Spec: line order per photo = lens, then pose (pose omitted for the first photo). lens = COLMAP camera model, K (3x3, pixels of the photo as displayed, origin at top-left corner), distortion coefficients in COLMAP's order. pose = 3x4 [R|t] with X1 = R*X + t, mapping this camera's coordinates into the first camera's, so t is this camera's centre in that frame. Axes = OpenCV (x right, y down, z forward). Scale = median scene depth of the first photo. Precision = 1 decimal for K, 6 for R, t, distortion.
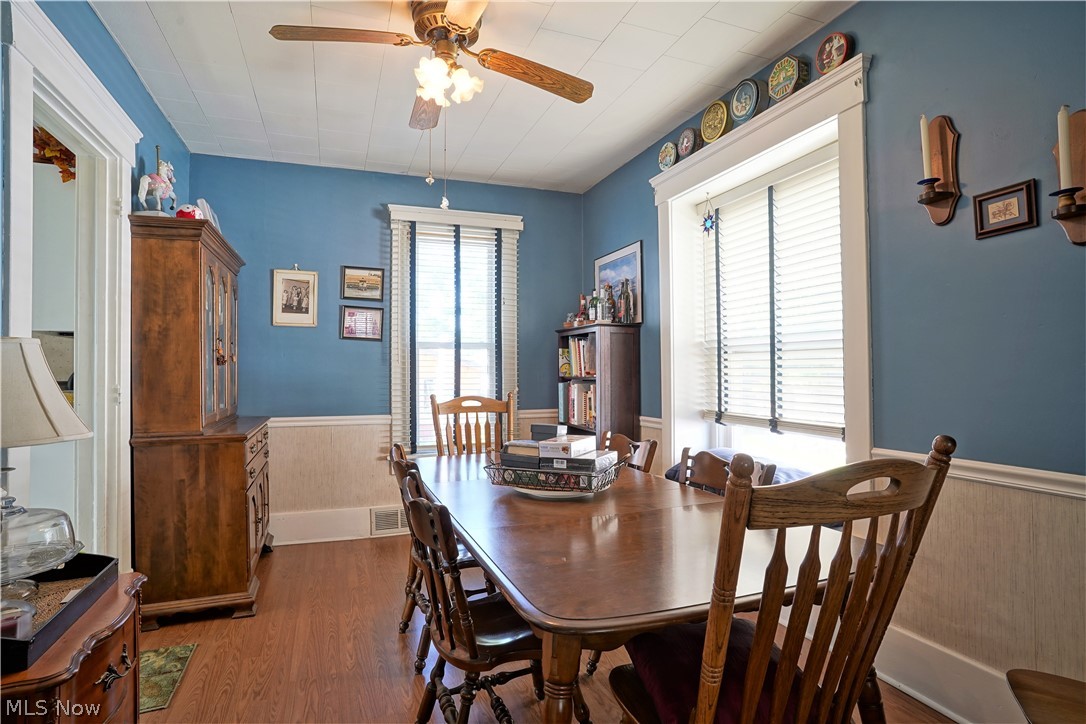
lens RADIAL K [[561.1, 0, 545.2], [0, 561.1, 365.0], [0, 0, 1]] dist [-0.046131, 0.010805]
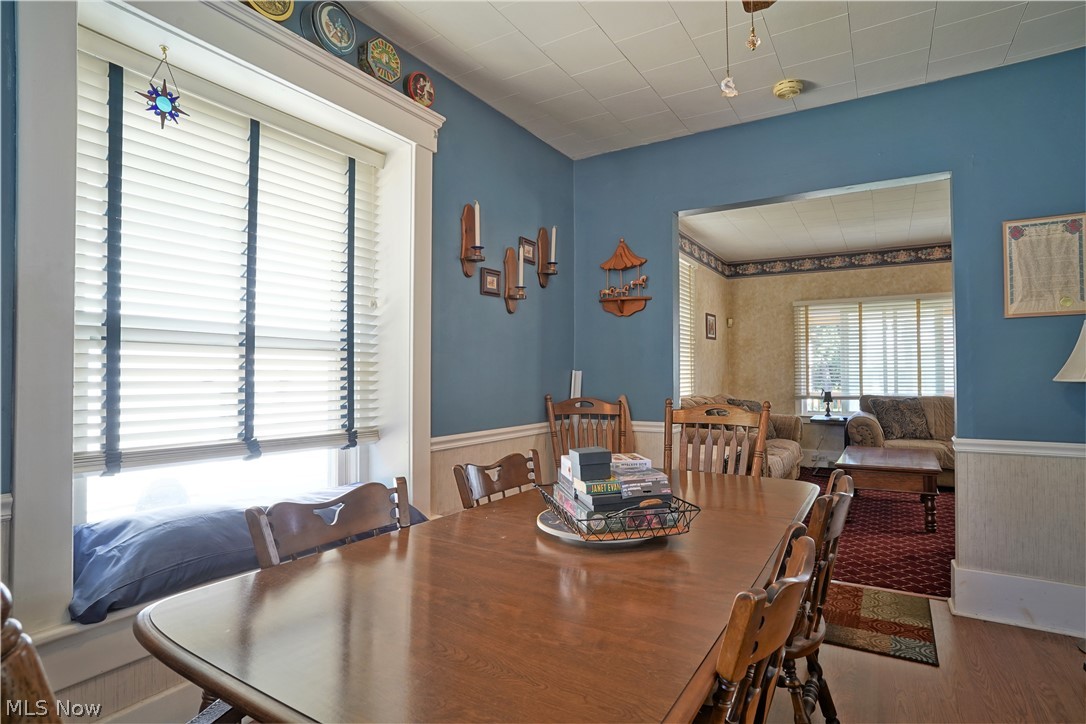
lens RADIAL K [[561.1, 0, 546.3], [0, 561.1, 363.0], [0, 0, 1]] dist [-0.046131, 0.010805]
pose [[-0.612361, 0.017387, 0.790387, -0.436700], [-0.009060, 0.999538, -0.029007, 0.015833], [-0.790526, -0.024923, -0.611921, 1.252058]]
